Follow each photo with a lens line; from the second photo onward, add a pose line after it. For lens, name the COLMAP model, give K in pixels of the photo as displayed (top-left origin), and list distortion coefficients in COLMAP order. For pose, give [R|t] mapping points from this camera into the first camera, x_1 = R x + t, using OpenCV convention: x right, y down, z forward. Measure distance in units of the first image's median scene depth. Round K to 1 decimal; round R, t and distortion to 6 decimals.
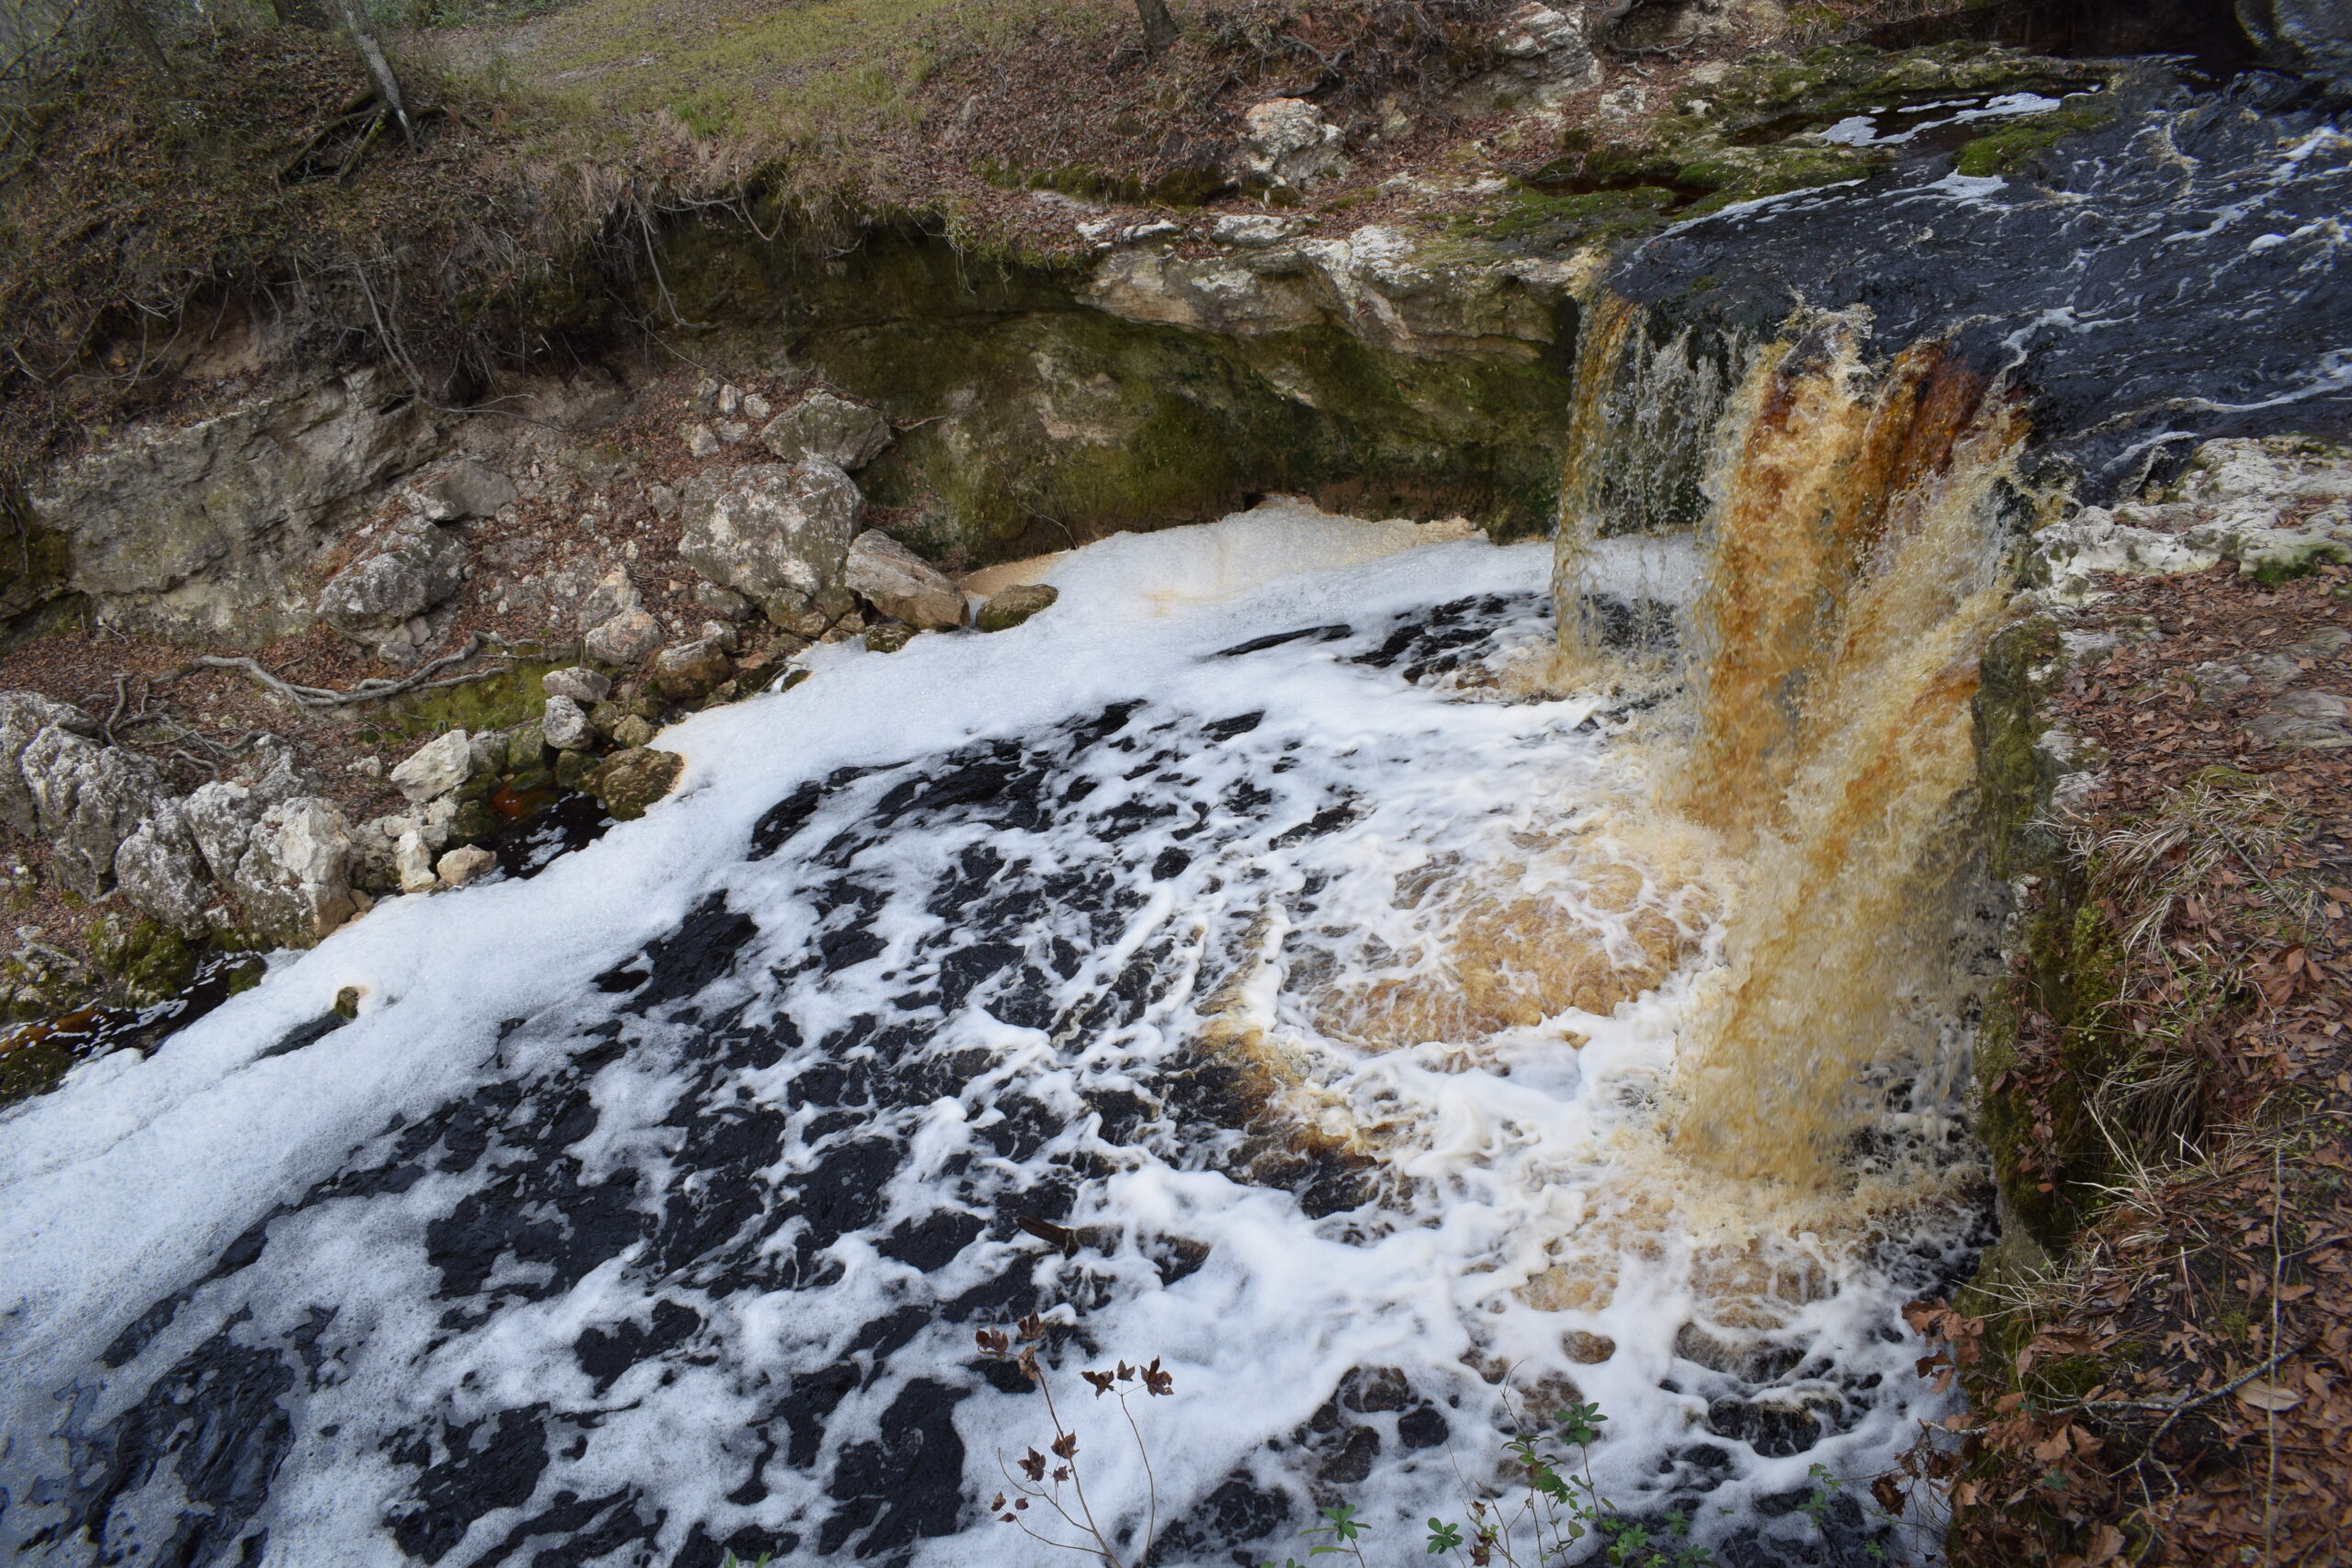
lens RADIAL K [[1828.1, 0, 1176.0], [0, 1828.1, 784.0], [0, 0, 1]] dist [-0.101254, 0.018307]
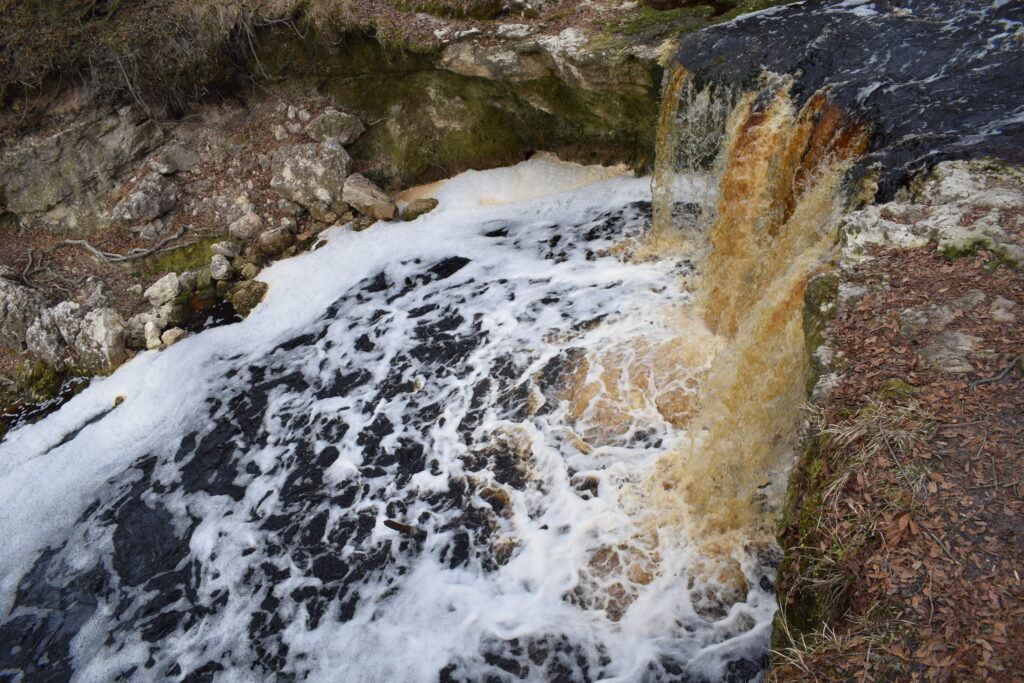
lens RADIAL K [[796.0, 0, 512.0], [0, 796.0, 341.5], [0, 0, 1]] dist [-0.101254, 0.018307]
pose [[0.998520, -0.016393, -0.051858, 0.076251], [0.022436, 0.992739, 0.118180, -0.054532], [0.049544, -0.119169, 0.991637, 0.055149]]
